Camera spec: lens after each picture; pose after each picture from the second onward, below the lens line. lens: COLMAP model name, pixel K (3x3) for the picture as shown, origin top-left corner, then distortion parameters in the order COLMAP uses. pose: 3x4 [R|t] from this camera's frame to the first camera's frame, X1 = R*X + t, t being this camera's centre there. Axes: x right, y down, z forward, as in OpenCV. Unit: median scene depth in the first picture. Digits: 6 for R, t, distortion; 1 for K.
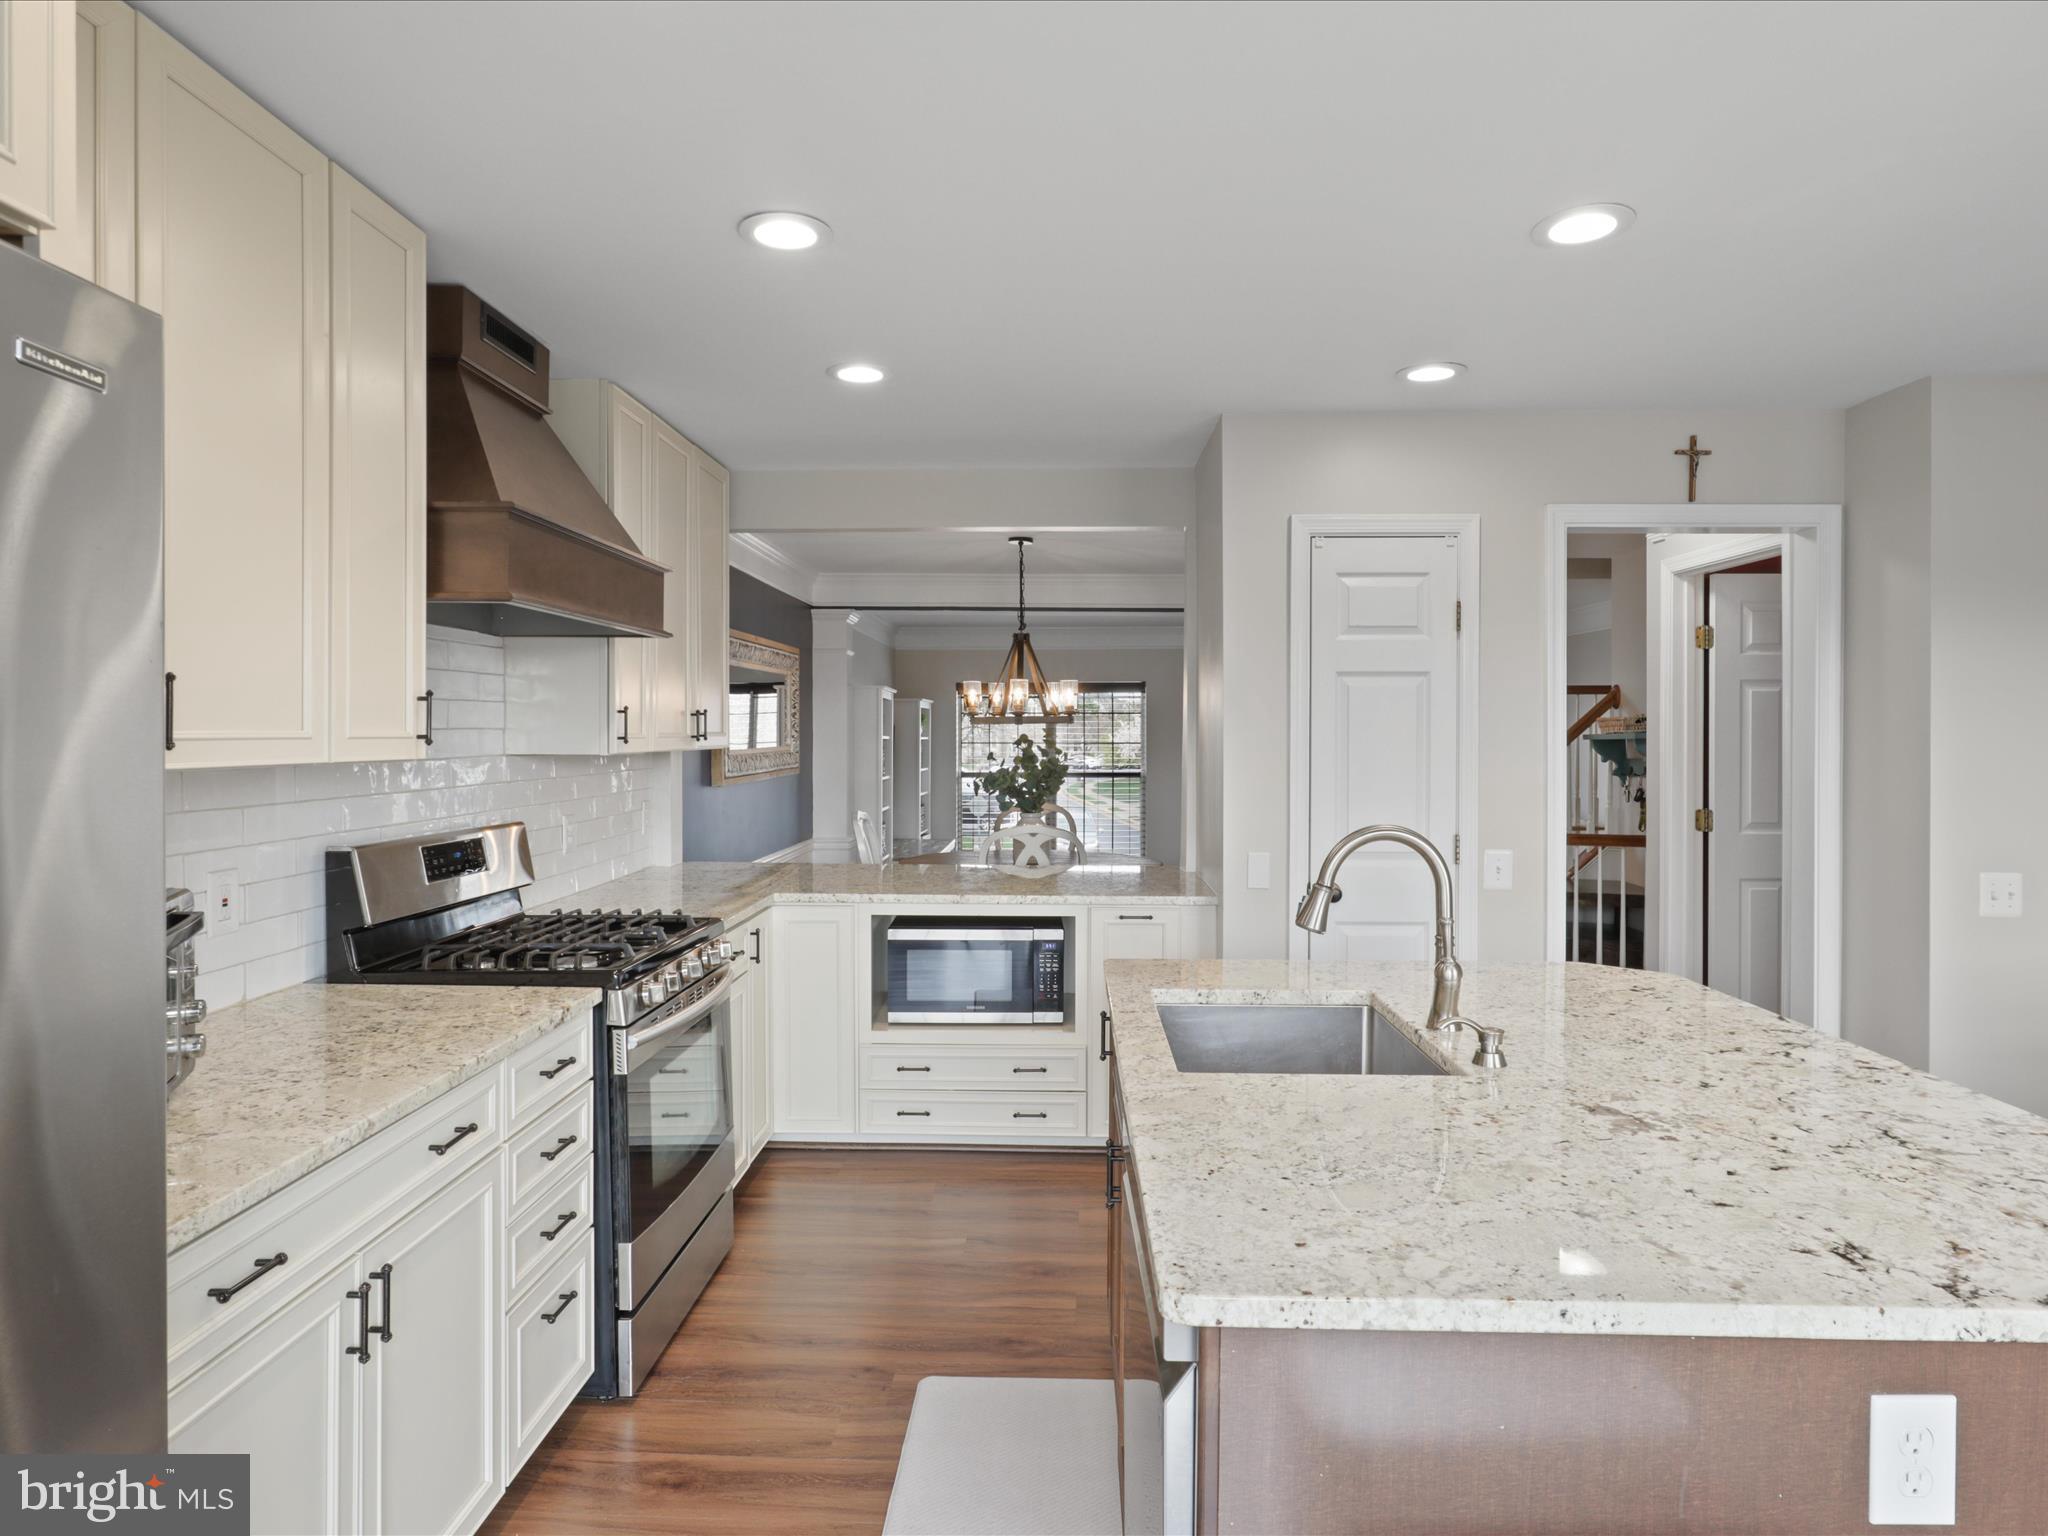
lens RADIAL K [[1167.7, 0, 1024.7], [0, 1167.7, 720.0], [0, 0, 1]] dist [-0.021155, 0.014871]
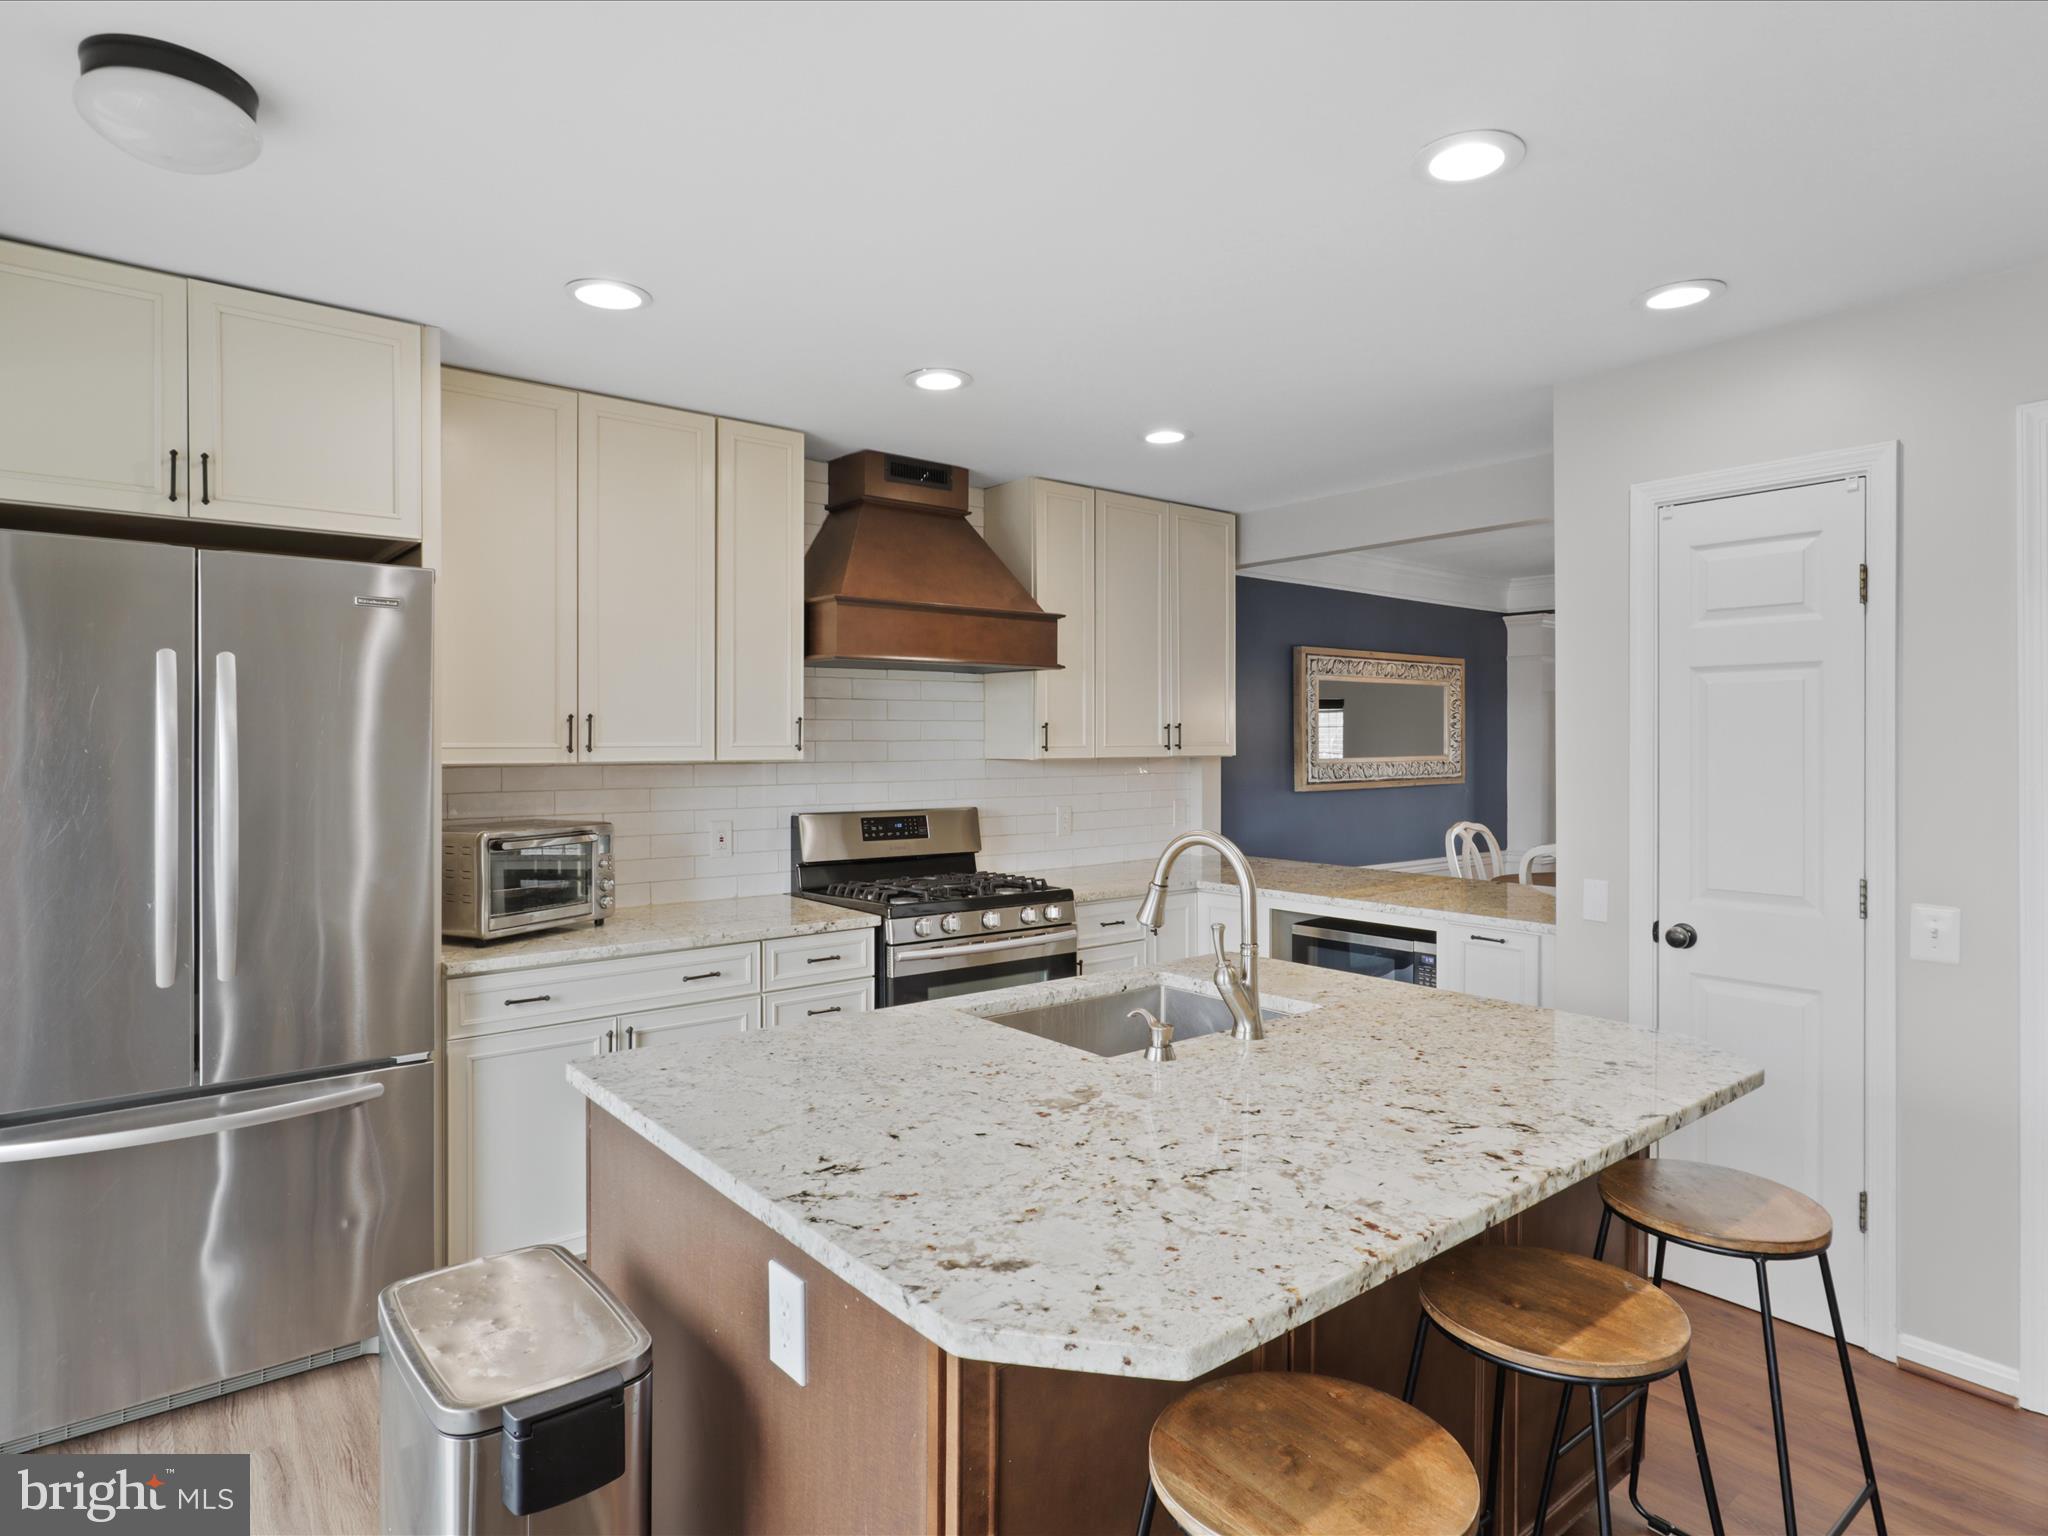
lens RADIAL K [[1157.9, 0, 1025.5], [0, 1157.9, 753.0], [0, 0, 1]] dist [-0.026046, 0.016609]
pose [[0.656562, 0.005211, -0.754254, 0.652772], [0.009415, 0.999842, 0.015103, 0.002406], [0.754213, -0.017017, 0.656409, 0.134102]]
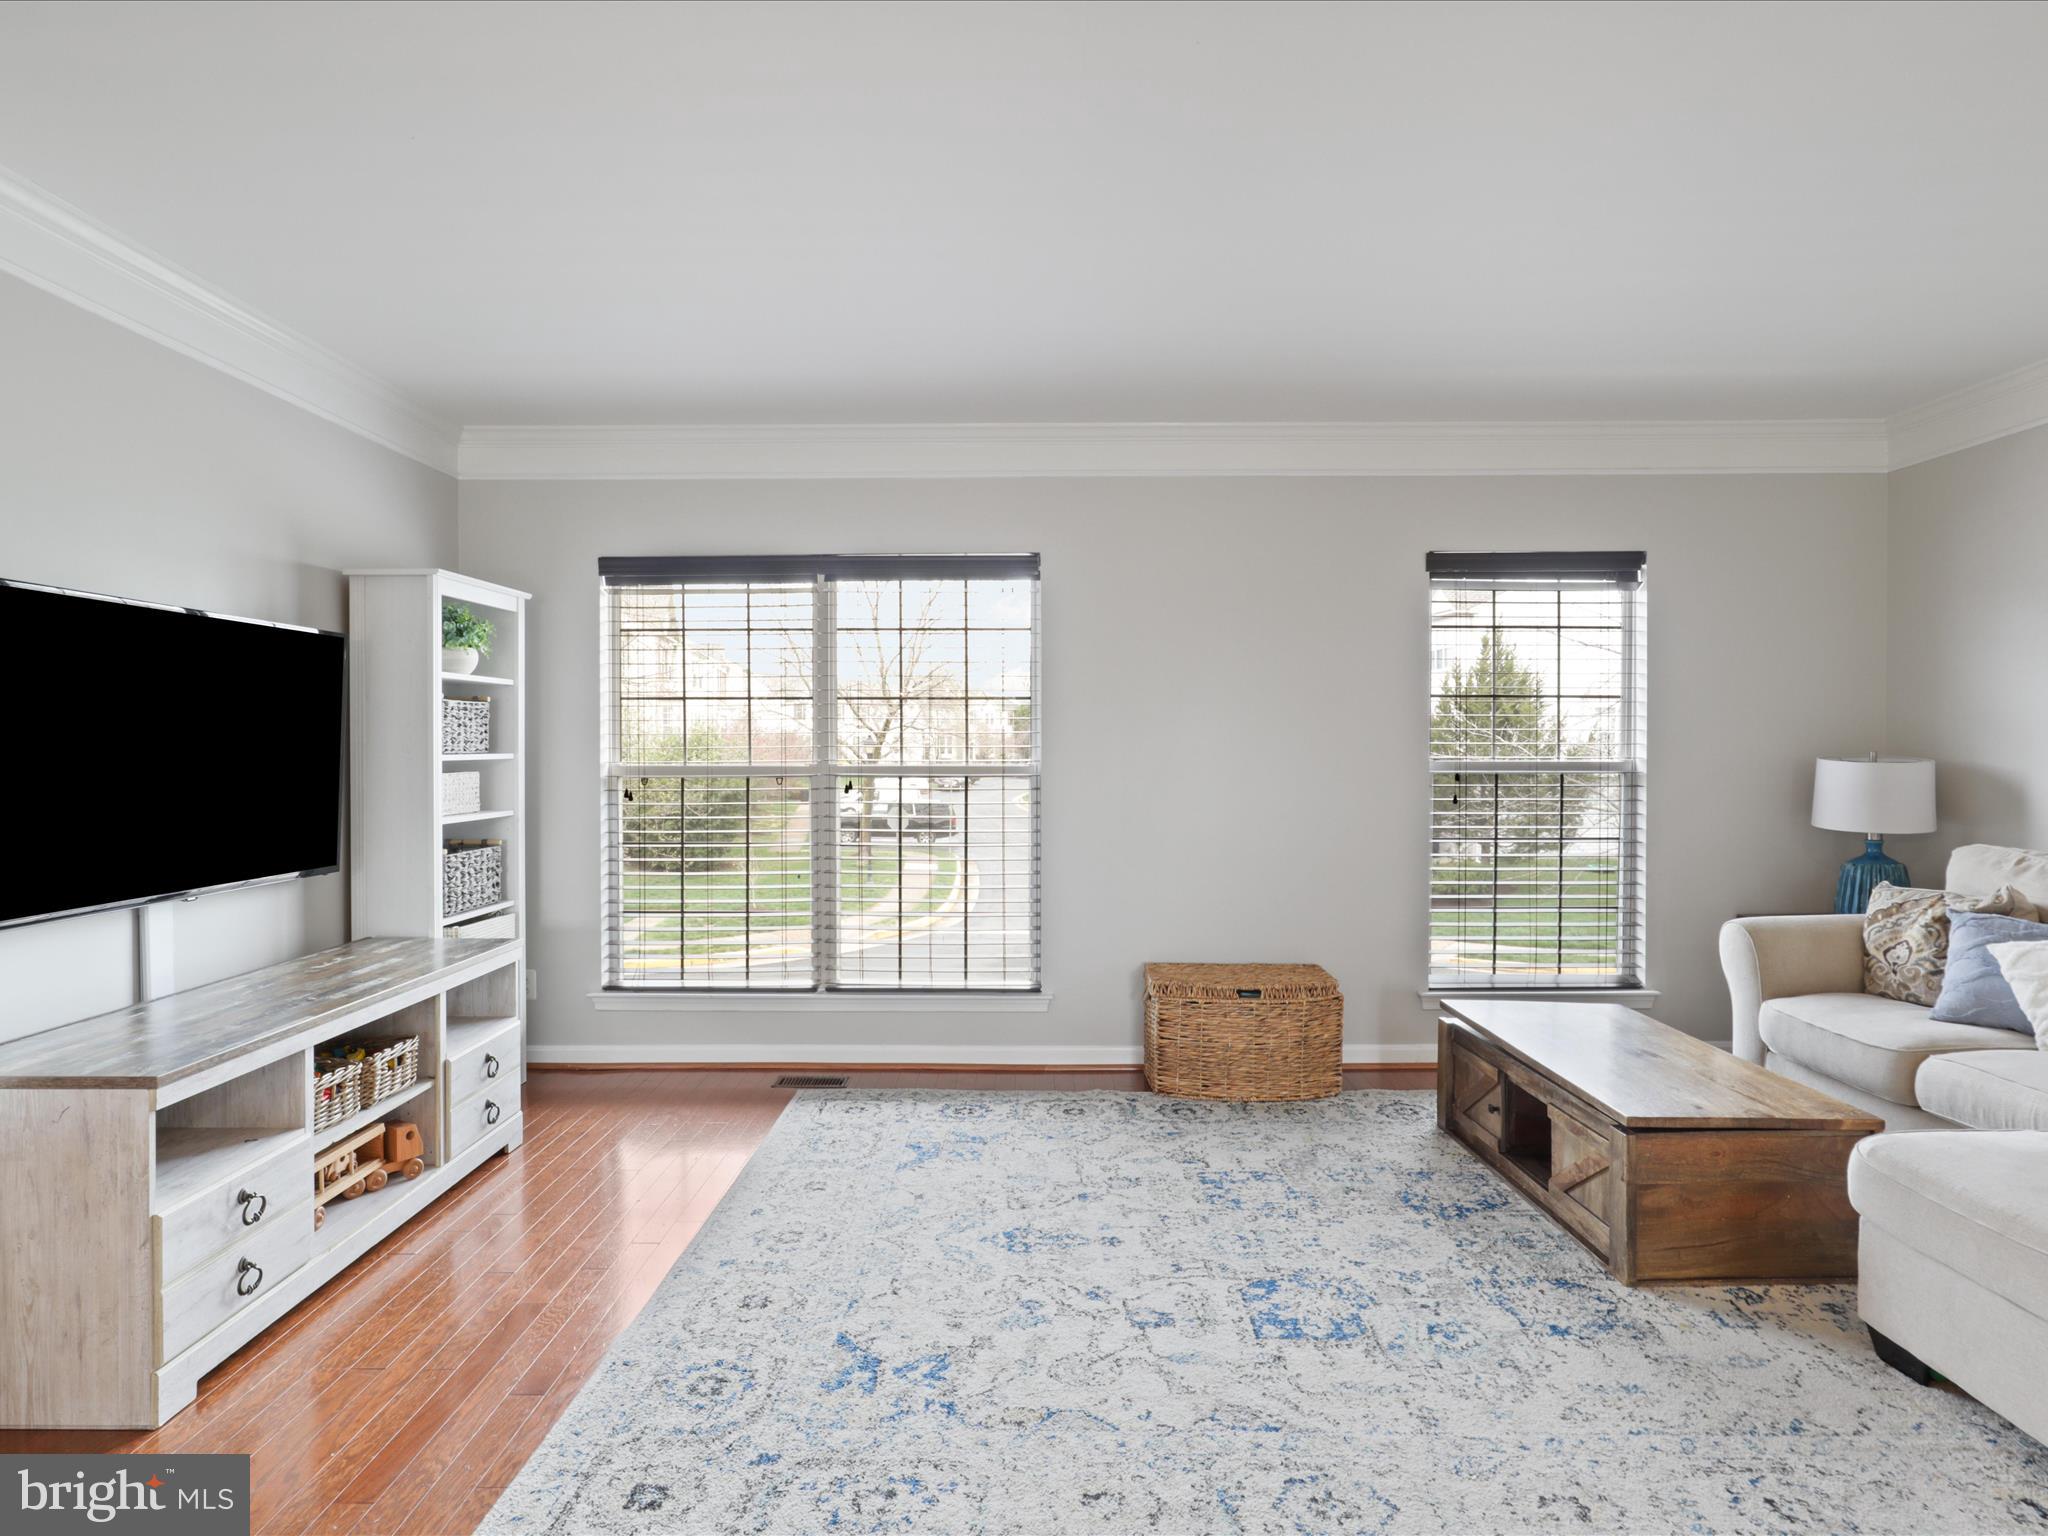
lens RADIAL K [[1157.9, 0, 1025.5], [0, 1157.9, 753.0], [0, 0, 1]] dist [-0.026046, 0.016609]
pose [[0.999577, -0.001395, 0.029054, 0.290928], [0.000829, 0.999809, 0.019510, 0.109016], [-0.029076, -0.019477, 0.999387, 1.957386]]
